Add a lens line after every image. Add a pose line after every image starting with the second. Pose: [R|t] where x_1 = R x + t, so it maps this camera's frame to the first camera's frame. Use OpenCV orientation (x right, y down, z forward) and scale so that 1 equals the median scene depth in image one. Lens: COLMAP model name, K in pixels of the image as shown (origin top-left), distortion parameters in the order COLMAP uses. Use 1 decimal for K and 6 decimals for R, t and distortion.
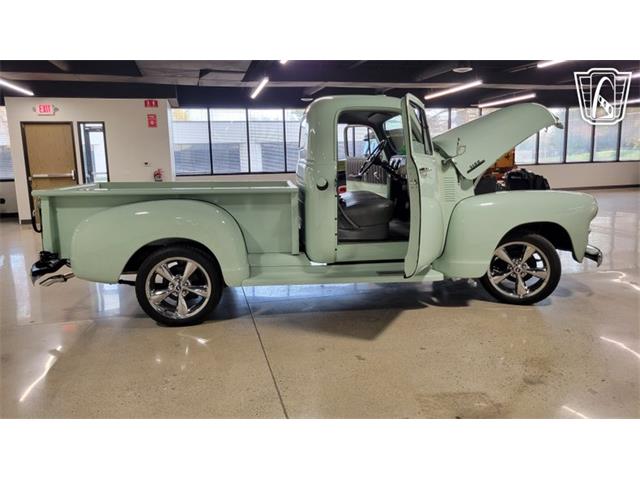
lens RADIAL K [[482.7, 0, 321.4], [0, 482.7, 234.3], [0, 0, 1]] dist [0.044820, -0.024426]
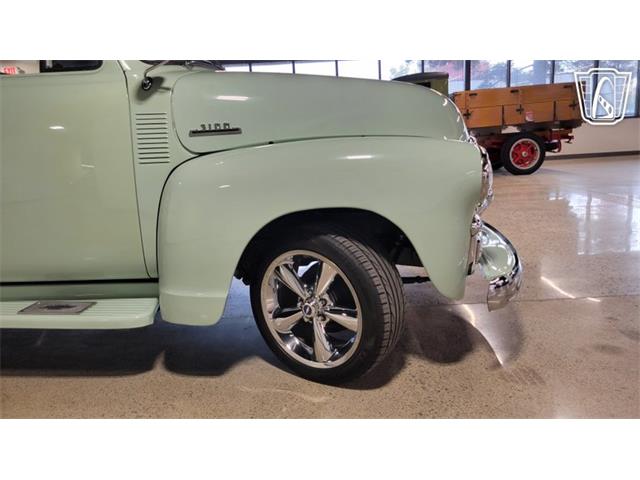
lens RADIAL K [[482.7, 0, 318.8], [0, 482.7, 244.2], [0, 0, 1]] dist [0.044820, -0.024426]
pose [[0.972666, 0.020422, -0.231307, 0.502281], [-0.007917, 0.998462, 0.054864, -0.015229], [0.232072, -0.051533, 0.971333, 0.535313]]
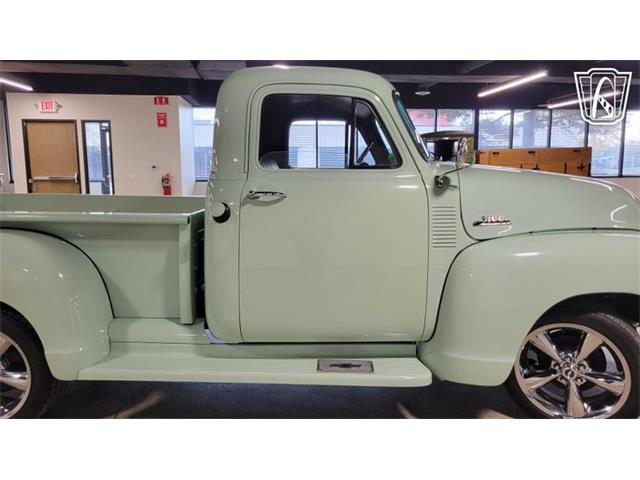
lens RADIAL K [[482.7, 0, 325.7], [0, 482.7, 225.7], [0, 0, 1]] dist [0.044820, -0.024426]
pose [[0.991133, 0.036065, -0.127888, 0.184198], [-0.039539, 0.998912, -0.024732, -0.069704], [0.126857, 0.029569, 0.991480, 0.384984]]
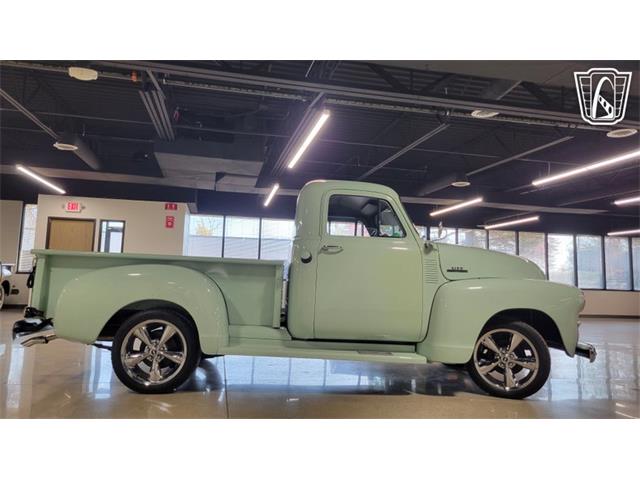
lens RADIAL K [[482.7, 0, 317.2], [0, 482.7, 231.8], [0, 0, 1]] dist [0.044820, -0.024426]
pose [[0.997574, 0.048507, -0.049929, 0.066585], [-0.059720, 0.964888, -0.255784, 0.095065], [0.035769, 0.258145, 0.965444, -0.008837]]
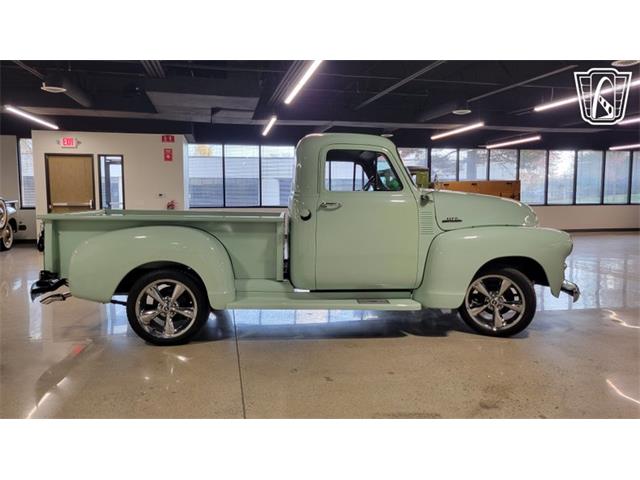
lens RADIAL K [[482.7, 0, 322.7], [0, 482.7, 235.3], [0, 0, 1]] dist [0.044820, -0.024426]
pose [[0.998978, 0.025815, -0.037107, 0.071743], [-0.028452, 0.996971, -0.072389, 0.015545], [0.035126, 0.073371, 0.996686, -0.049879]]
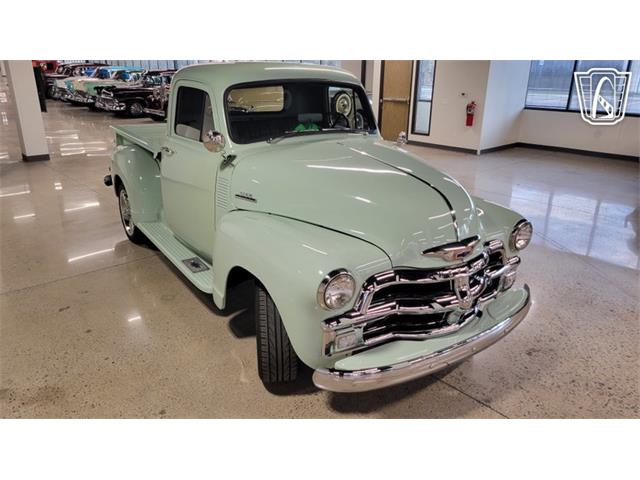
lens RADIAL K [[482.7, 0, 320.3], [0, 482.7, 232.3], [0, 0, 1]] dist [0.044820, -0.024426]
pose [[0.472578, 0.315315, -0.822950, 0.957335], [-0.159686, 0.948983, 0.271905, -0.257708], [0.866701, 0.002917, 0.498820, 0.697153]]
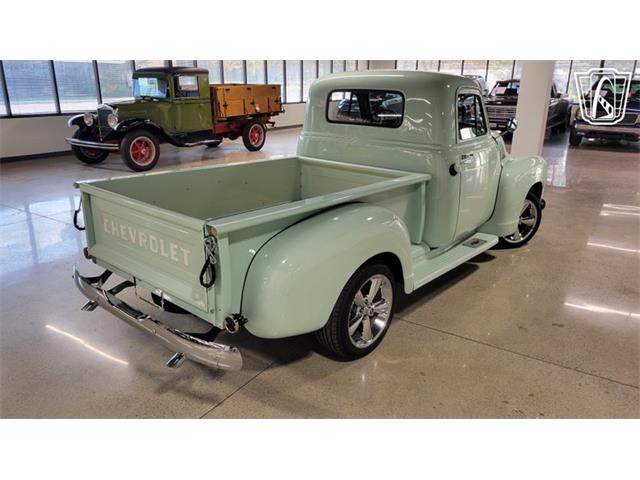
lens RADIAL K [[477.5, 0, 327.9], [0, 477.5, 239.6], [0, 0, 1]] dist [0.048972, -0.038803]
pose [[0.725396, -0.185451, 0.662879, -0.768169], [0.077220, 0.978868, 0.189352, -0.150875], [-0.683987, -0.086167, 0.724388, 0.412962]]
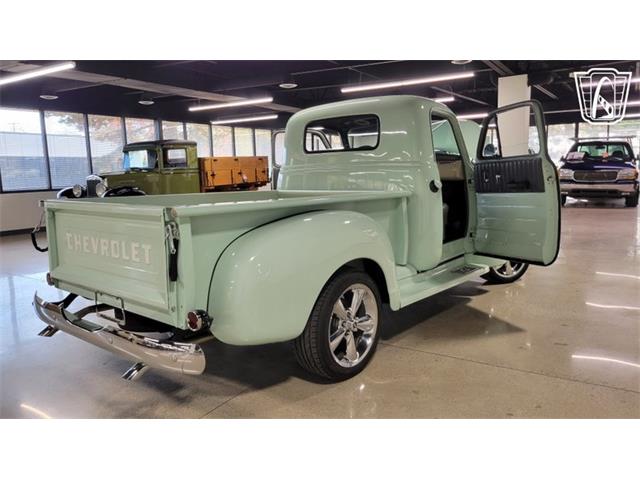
lens RADIAL K [[477.5, 0, 319.6], [0, 477.5, 240.3], [0, 0, 1]] dist [0.048972, -0.038803]
pose [[0.722819, -0.095882, 0.684353, -0.739037], [0.114855, 0.993222, 0.017845, -0.037181], [-0.681425, 0.065703, 0.728932, 0.424200]]
